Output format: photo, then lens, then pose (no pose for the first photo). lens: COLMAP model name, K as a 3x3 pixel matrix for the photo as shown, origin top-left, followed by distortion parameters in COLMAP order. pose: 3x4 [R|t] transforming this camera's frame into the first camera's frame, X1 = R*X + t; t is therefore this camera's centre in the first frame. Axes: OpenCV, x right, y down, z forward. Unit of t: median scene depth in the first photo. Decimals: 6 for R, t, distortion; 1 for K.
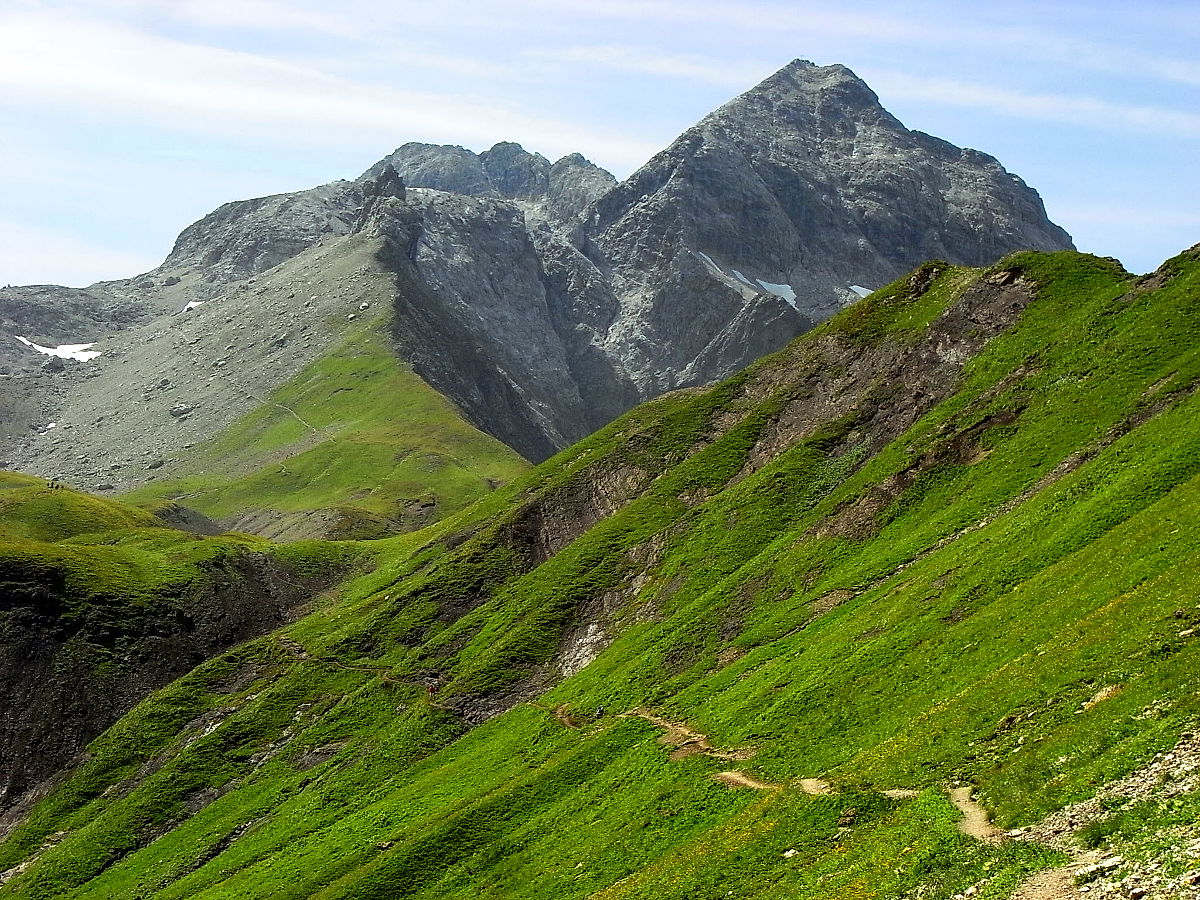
lens RADIAL K [[2008.4, 0, 633.7], [0, 2008.4, 453.0], [0, 0, 1]] dist [0.081647, 0.000000]
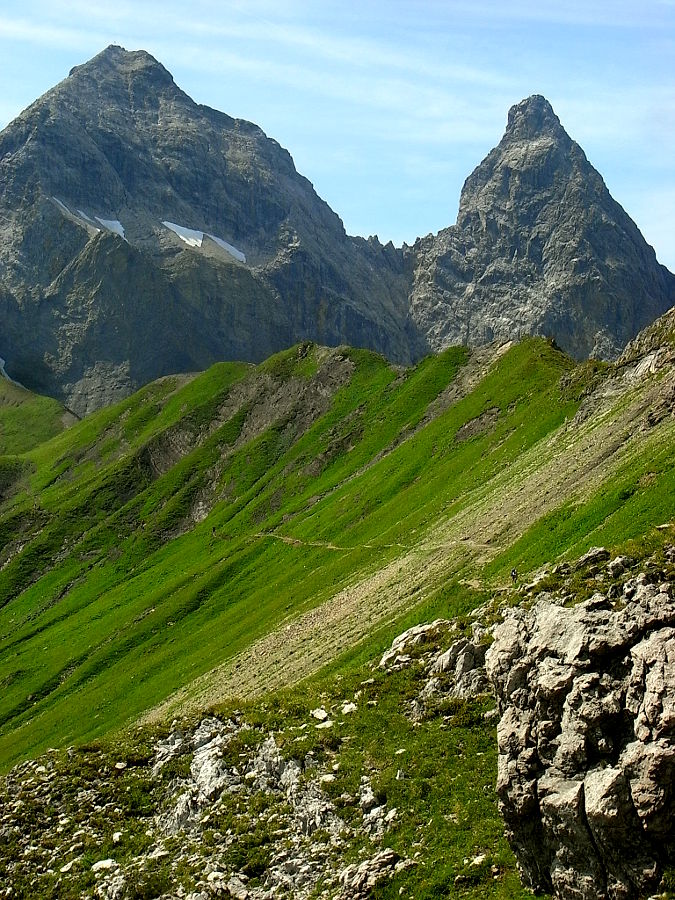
lens RADIAL K [[1732.3, 0, 330.9], [0, 1732.3, 456.2], [0, 0, 1]] dist [0.132902, 0.000000]
pose [[0.971805, -0.037861, 0.232727, -0.070287], [0.016005, 0.995340, 0.095094, -0.034999], [-0.235243, -0.088688, 0.967882, -0.232053]]
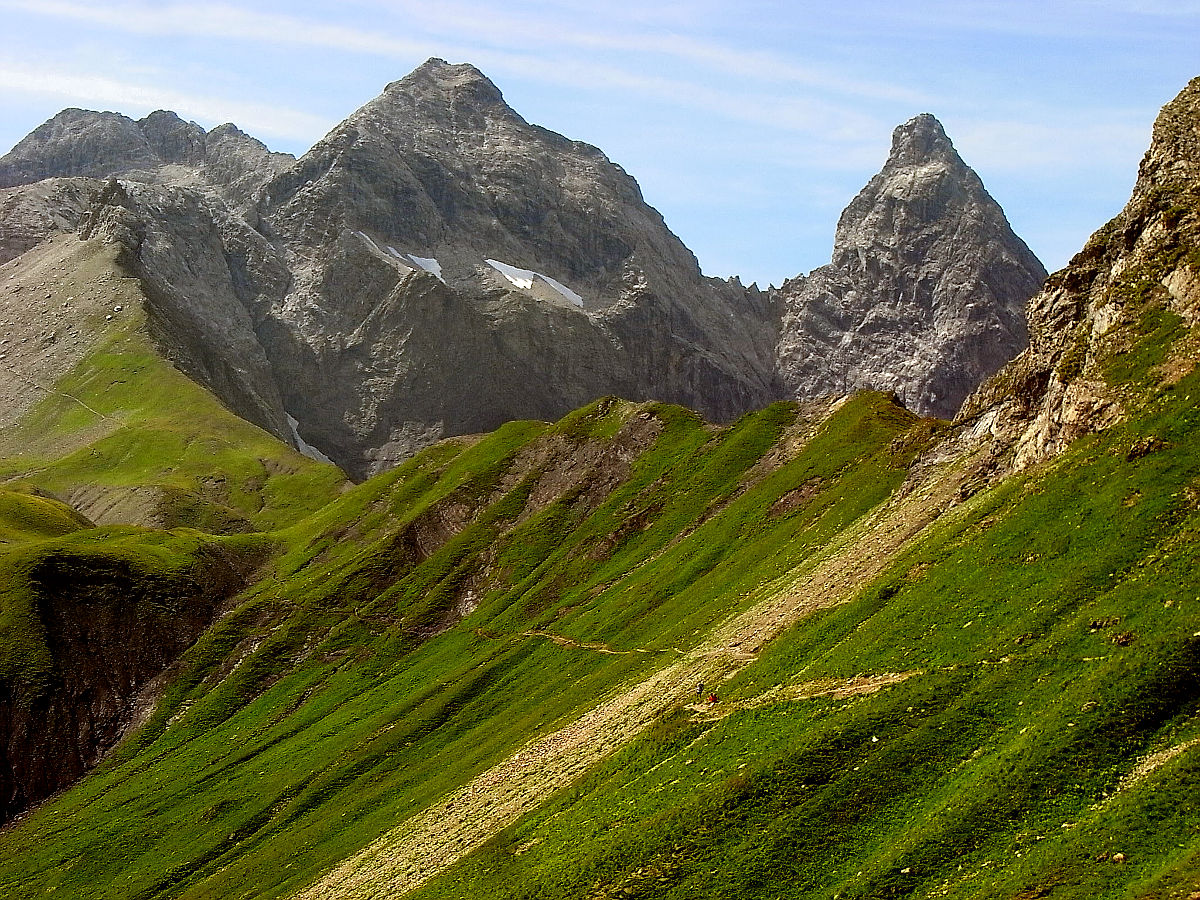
lens RADIAL K [[2008.4, 0, 646.8], [0, 2008.4, 446.7], [0, 0, 1]] dist [0.081647, 0.000000]
pose [[0.978437, -0.023589, 0.205193, -0.050268], [0.013338, 0.998599, 0.051198, -0.032930], [-0.206113, -0.047358, 0.977381, -0.213443]]
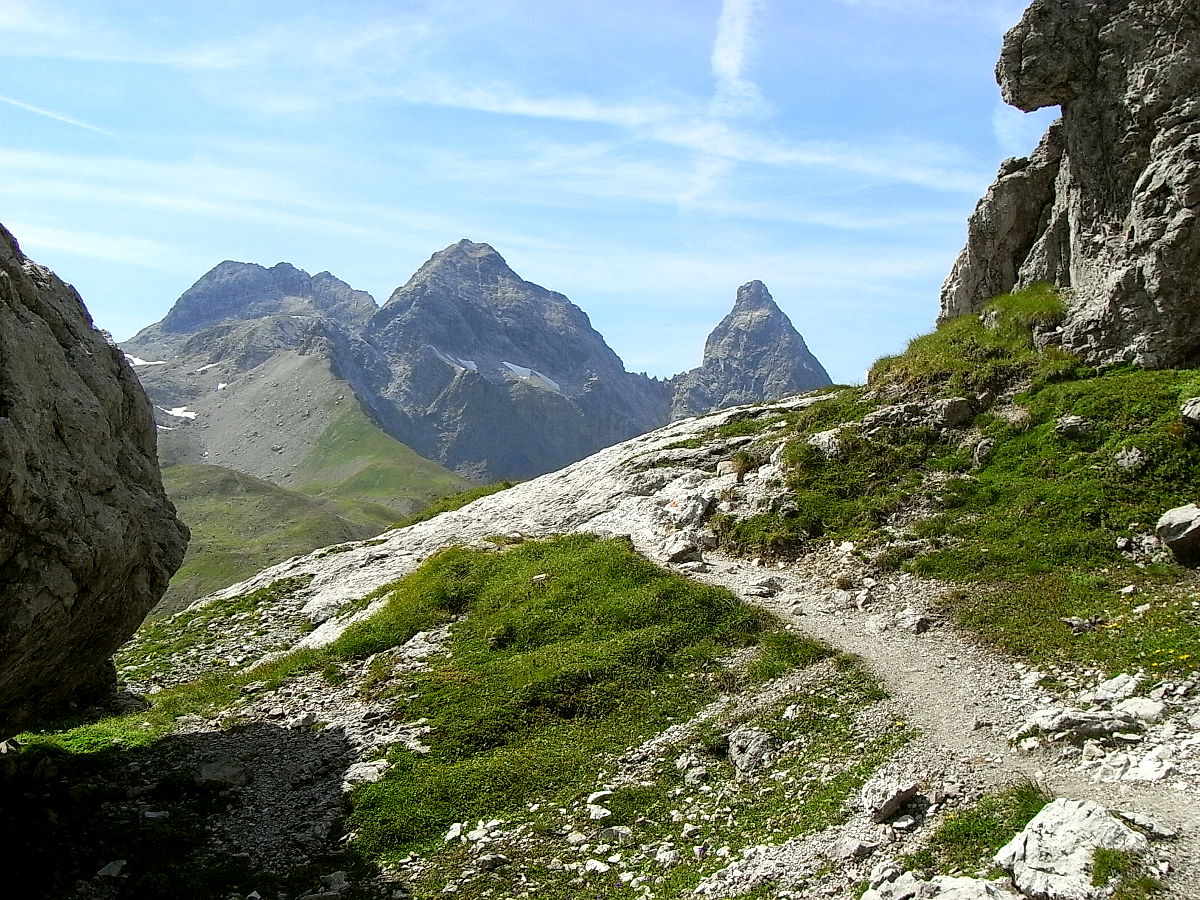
lens RADIAL K [[1421.9, 0, 607.1], [0, 1421.9, 452.2], [0, 0, 1]] dist [-0.042817, 0.000000]
pose [[0.958621, -0.012383, 0.284415, -0.211821], [-0.000257, 0.999016, 0.044361, -0.058157], [-0.284684, -0.042599, 0.957674, -0.436594]]
